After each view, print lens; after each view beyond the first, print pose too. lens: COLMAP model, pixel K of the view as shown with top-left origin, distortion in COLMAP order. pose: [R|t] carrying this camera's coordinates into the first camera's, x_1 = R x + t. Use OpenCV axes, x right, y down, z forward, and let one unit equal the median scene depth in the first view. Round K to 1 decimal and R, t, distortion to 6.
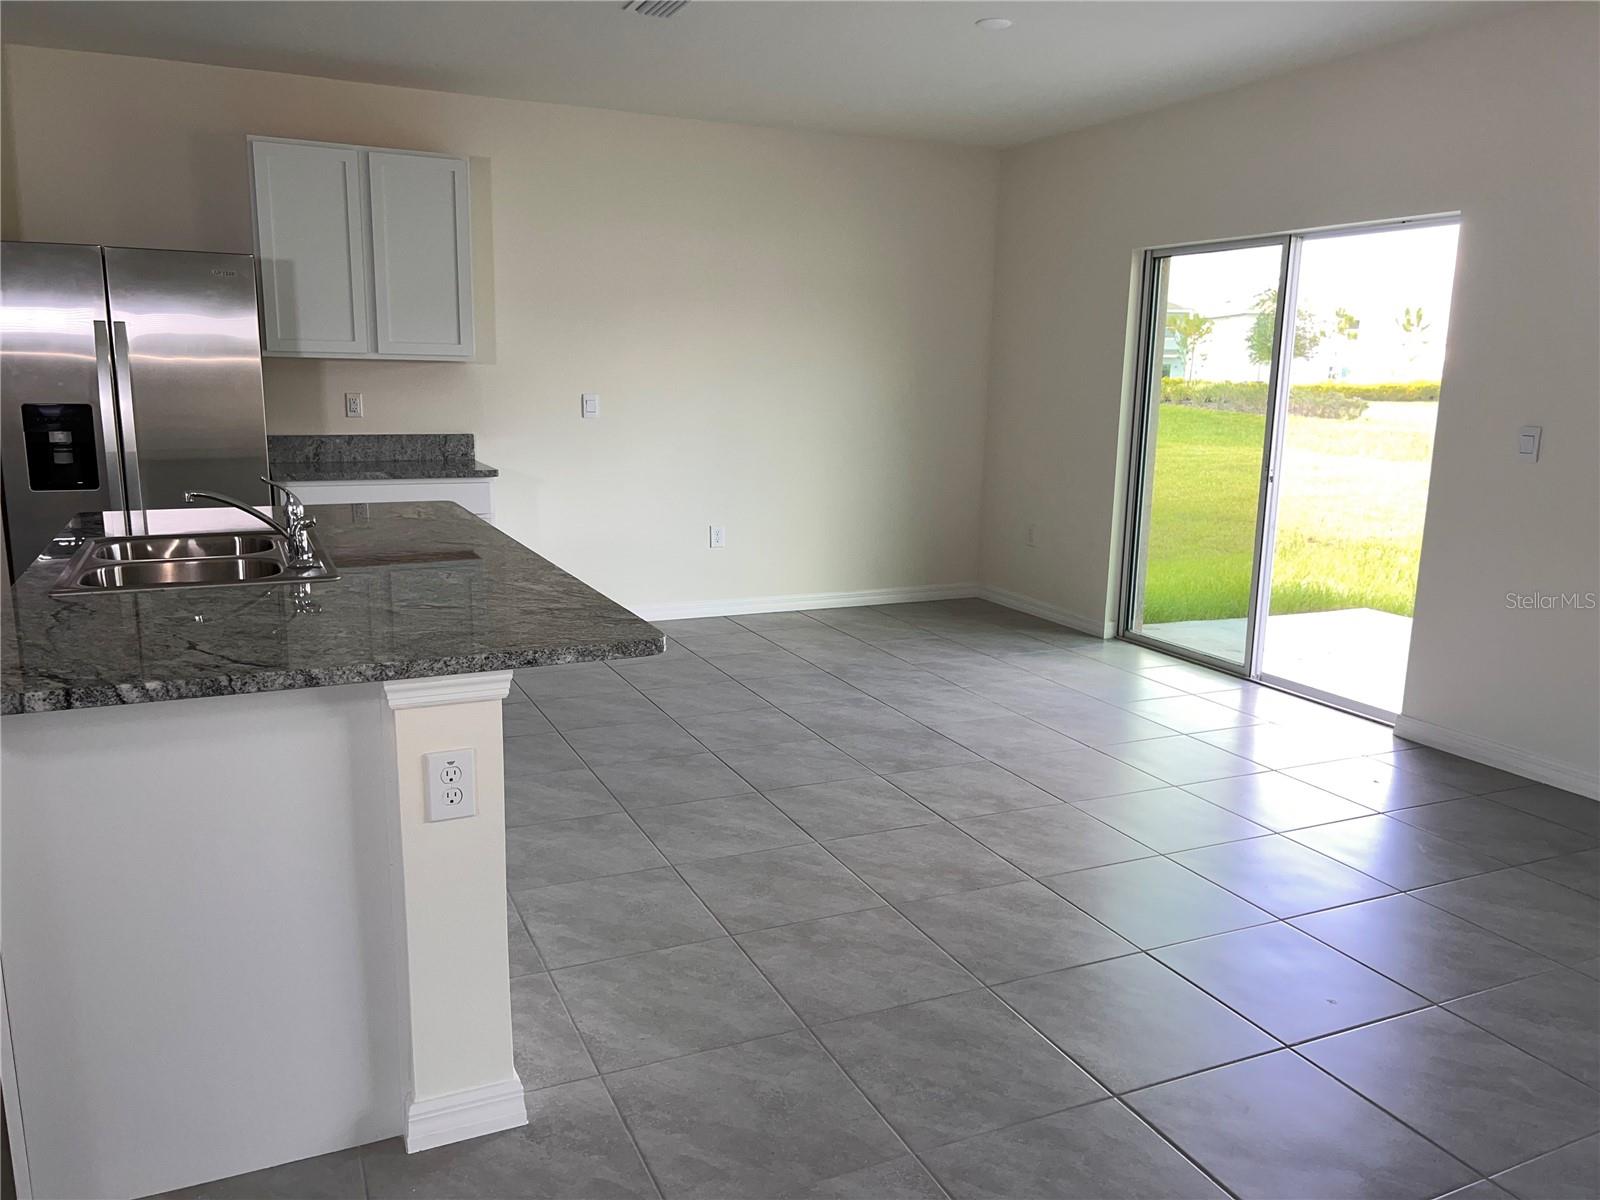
lens RADIAL K [[1197.1, 0, 800.2], [0, 1197.1, 603.6], [0, 0, 1]] dist [0.048240, -0.055213]
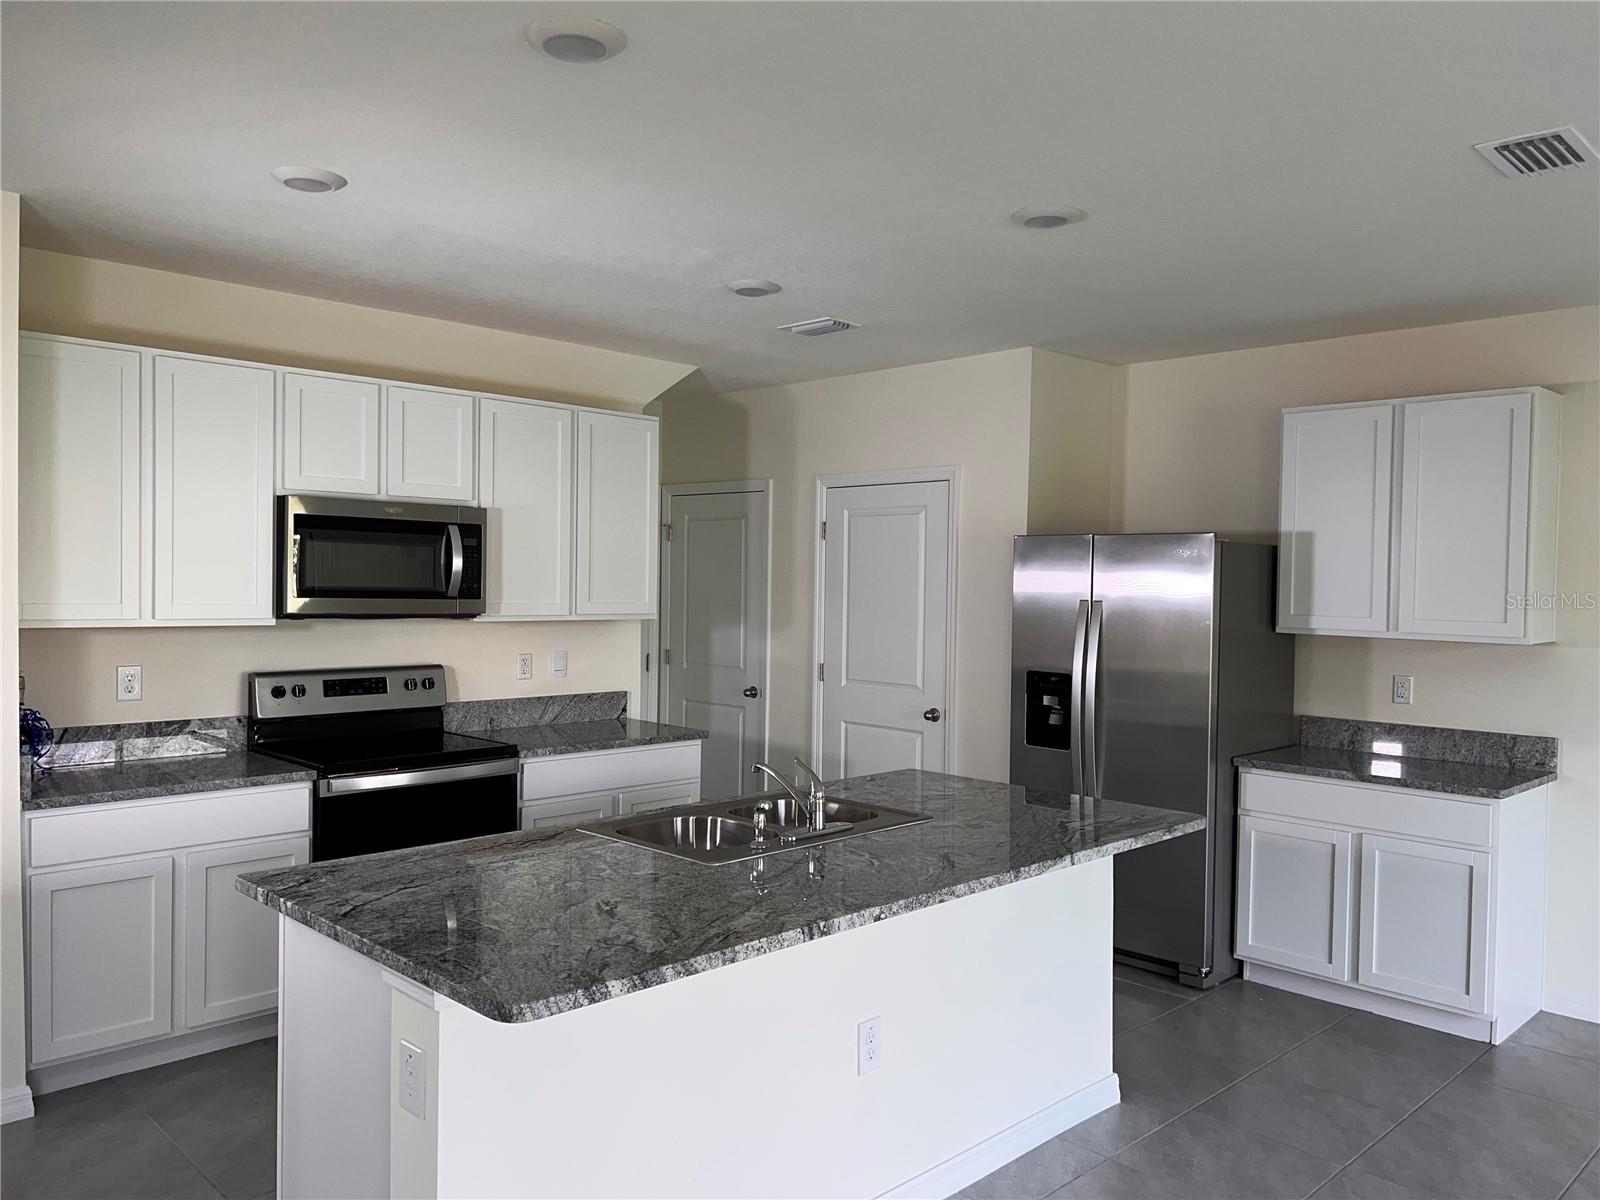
lens RADIAL K [[1197.1, 0, 796.1], [0, 1197.1, 611.9], [0, 0, 1]] dist [0.048240, -0.055213]
pose [[0.332903, 0.014593, -0.942848, 0.335573], [-0.193557, 0.979647, -0.053179, -0.106234], [0.922882, 0.200198, 0.328952, 0.371902]]
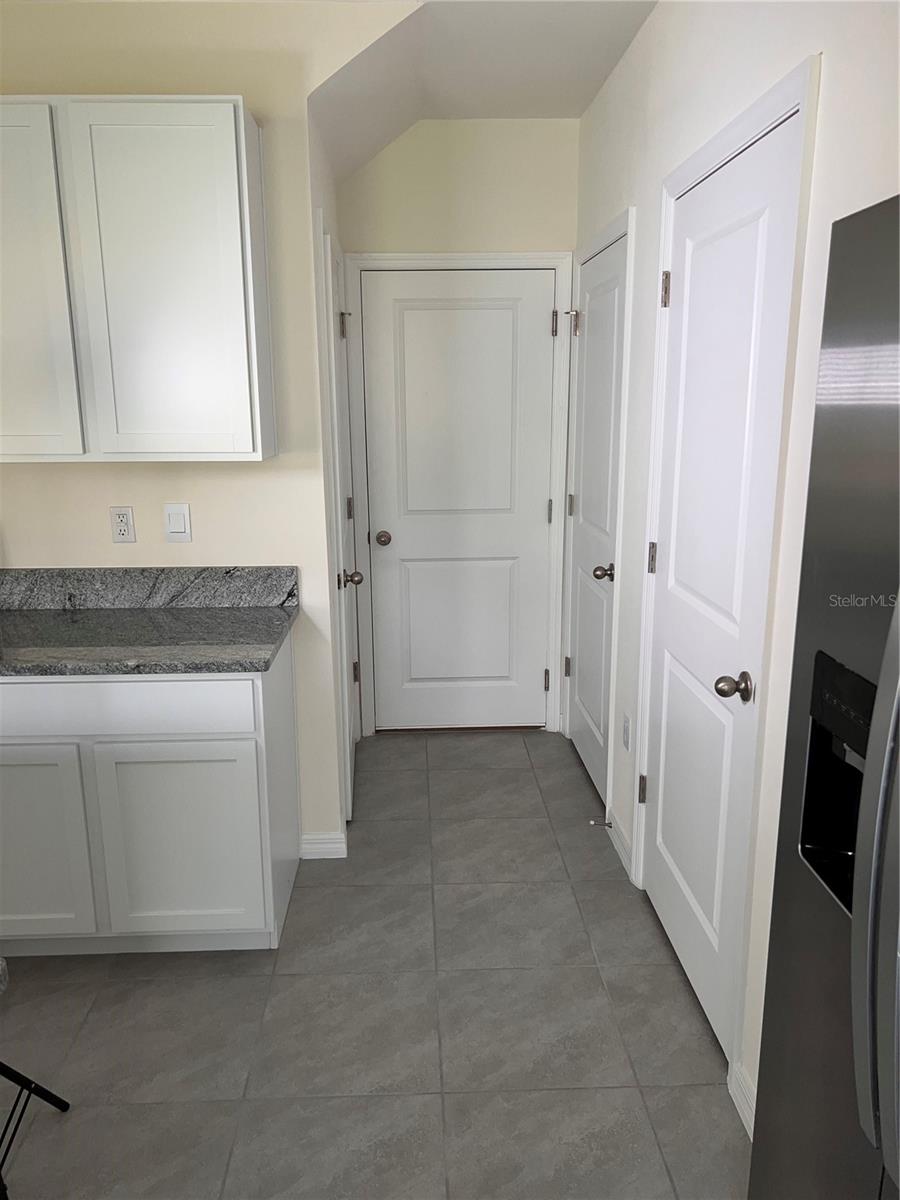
lens RADIAL K [[897.9, 0, 448.4], [0, 897.9, 609.3], [0, 0, 1]] dist [0.048240, -0.055213]
pose [[-0.386915, 0.197346, -0.900751, -0.310959], [-0.178068, 0.942454, 0.282971, -0.216050], [0.904759, 0.269881, -0.329508, 0.899260]]
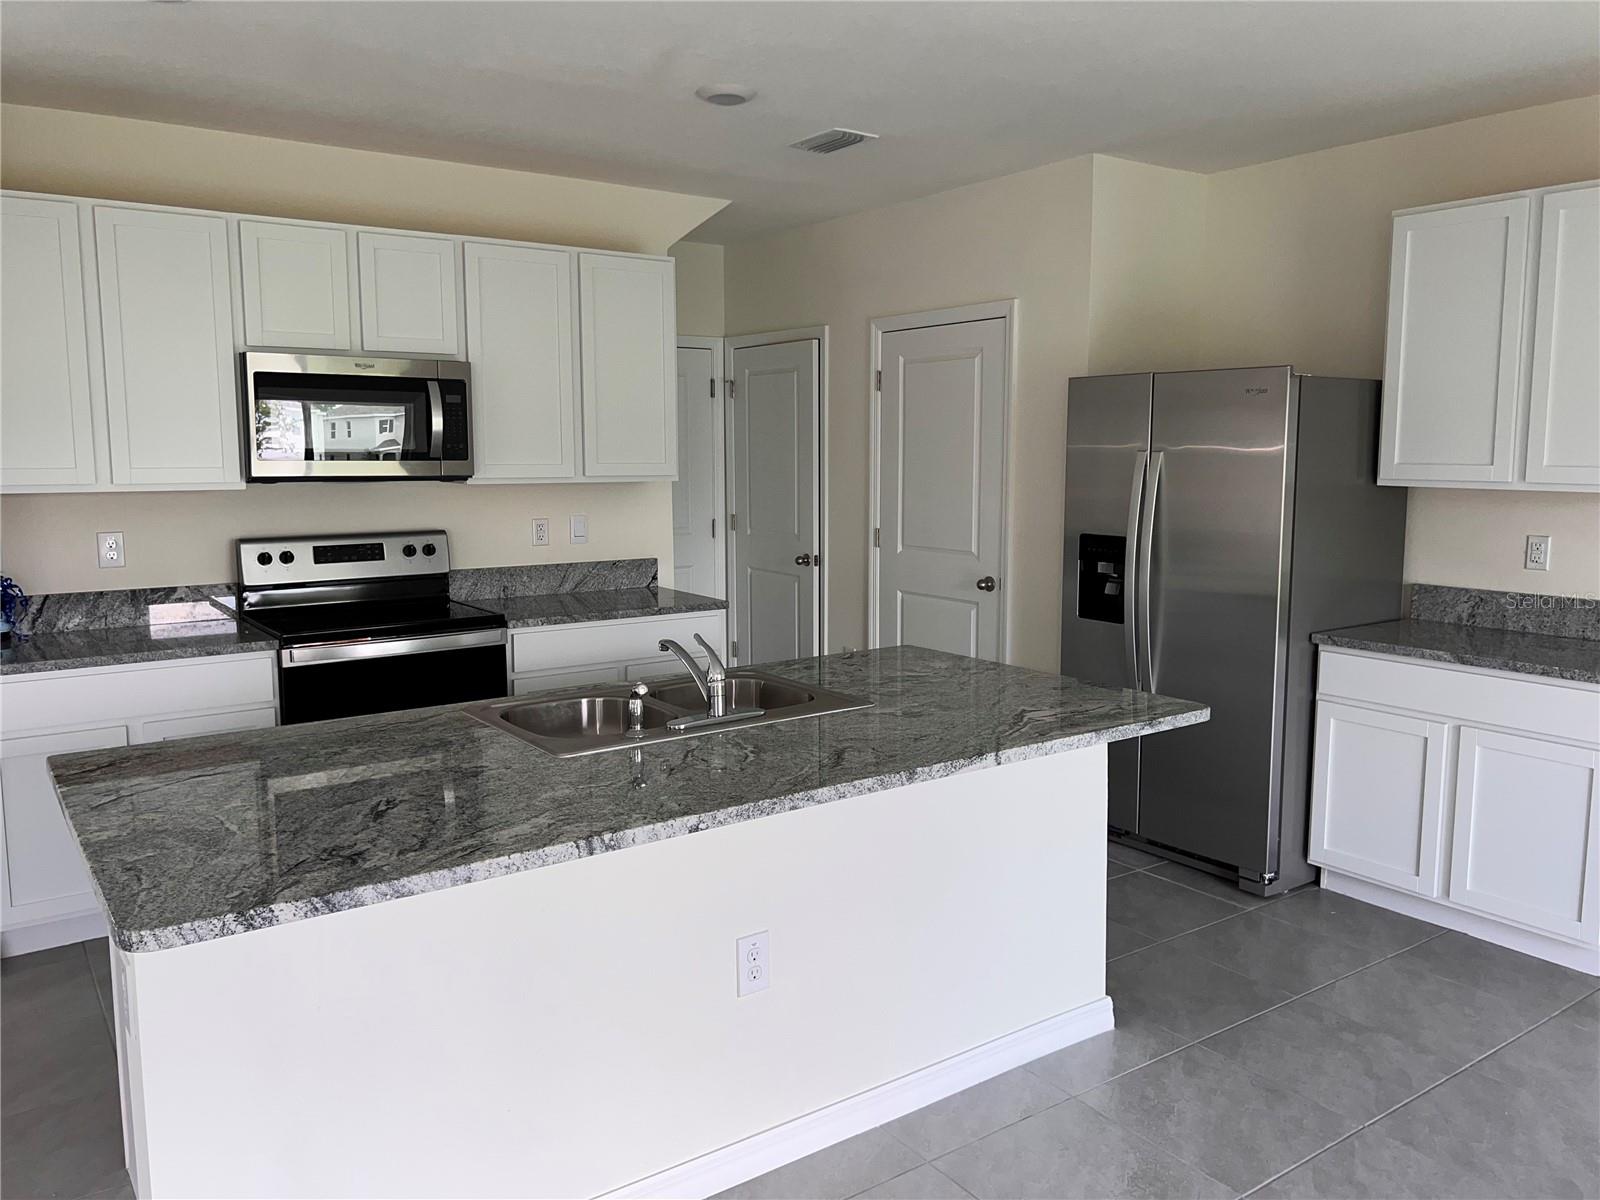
lens RADIAL K [[1197.1, 0, 791.6], [0, 1197.1, 586.7], [0, 0, 1]] dist [0.048240, -0.055213]
pose [[0.174391, 0.099998, -0.979586, 0.283696], [-0.186698, 0.980143, 0.066818, -0.130895], [0.966815, 0.171234, 0.189597, 0.531352]]
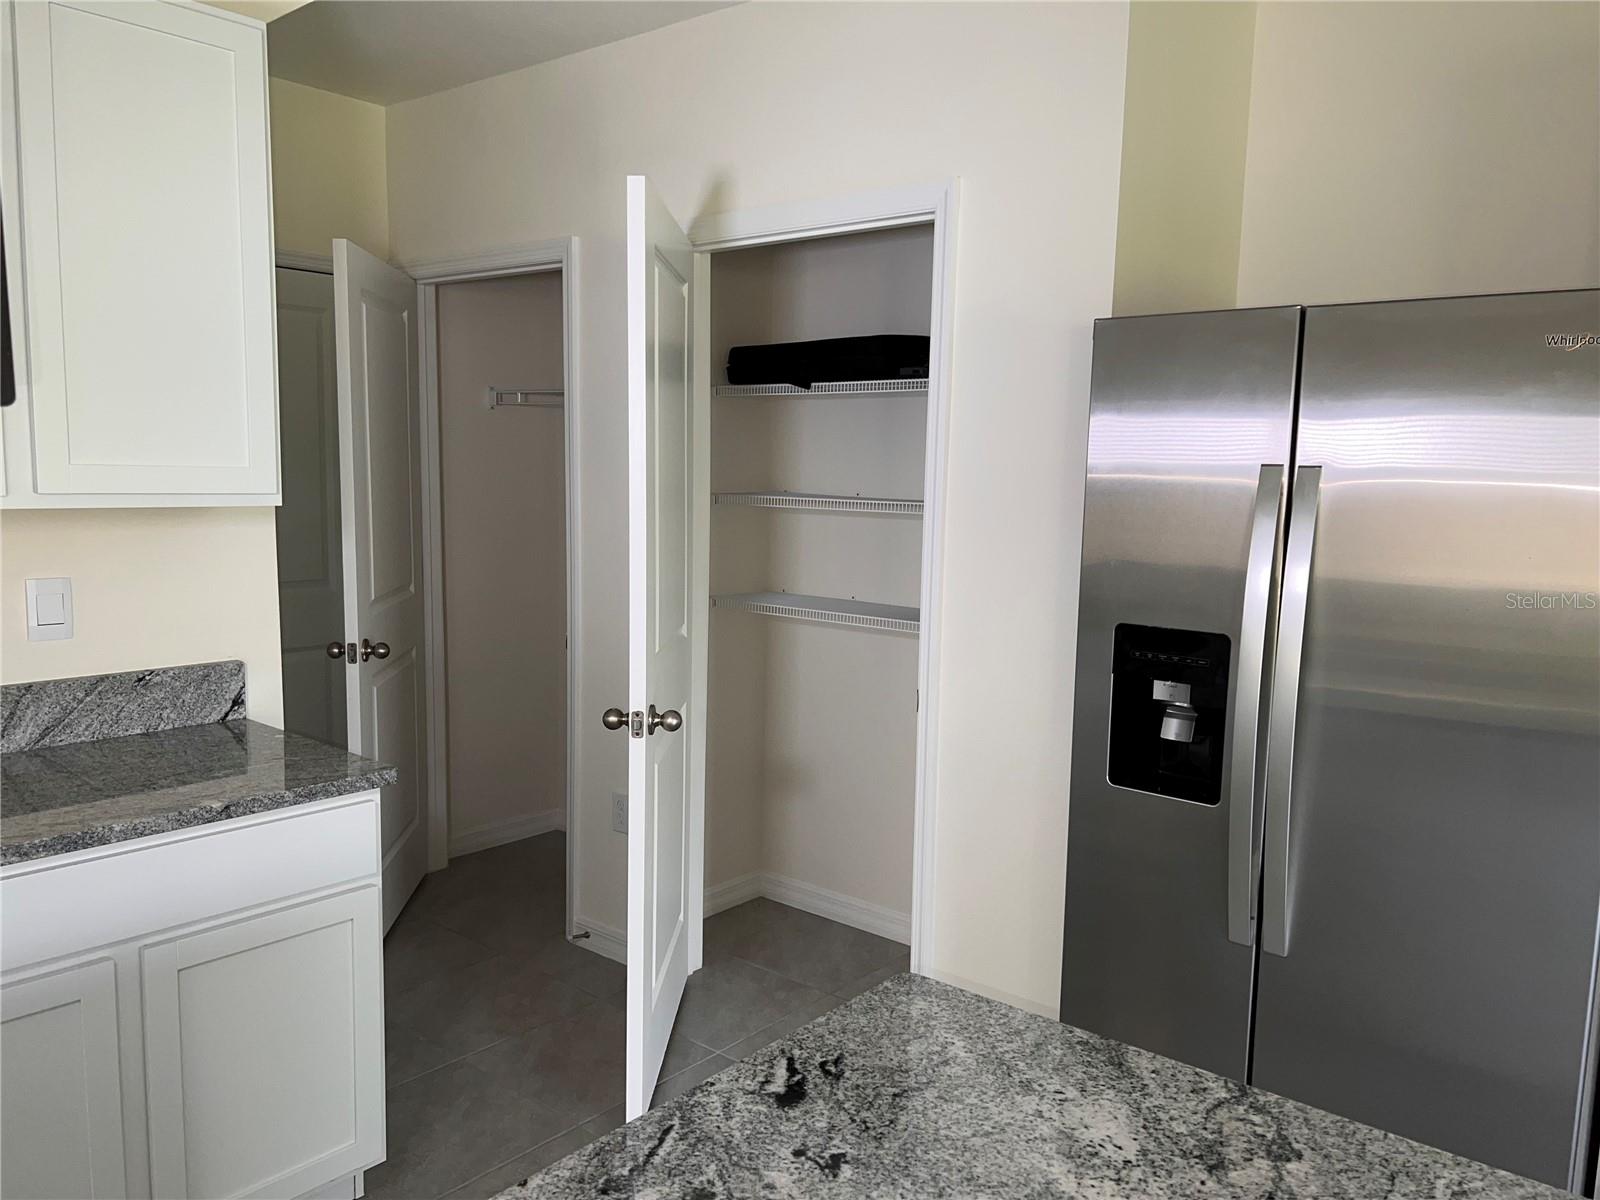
lens RADIAL K [[1197.1, 0, 801.3], [0, 1197.1, 607.8], [0, 0, 1]] dist [0.048240, -0.055213]
pose [[0.426636, 0.101578, -0.898701, -0.213311], [-0.190709, 0.981435, 0.020395, -0.142637], [0.884088, 0.162689, 0.438087, 0.594721]]
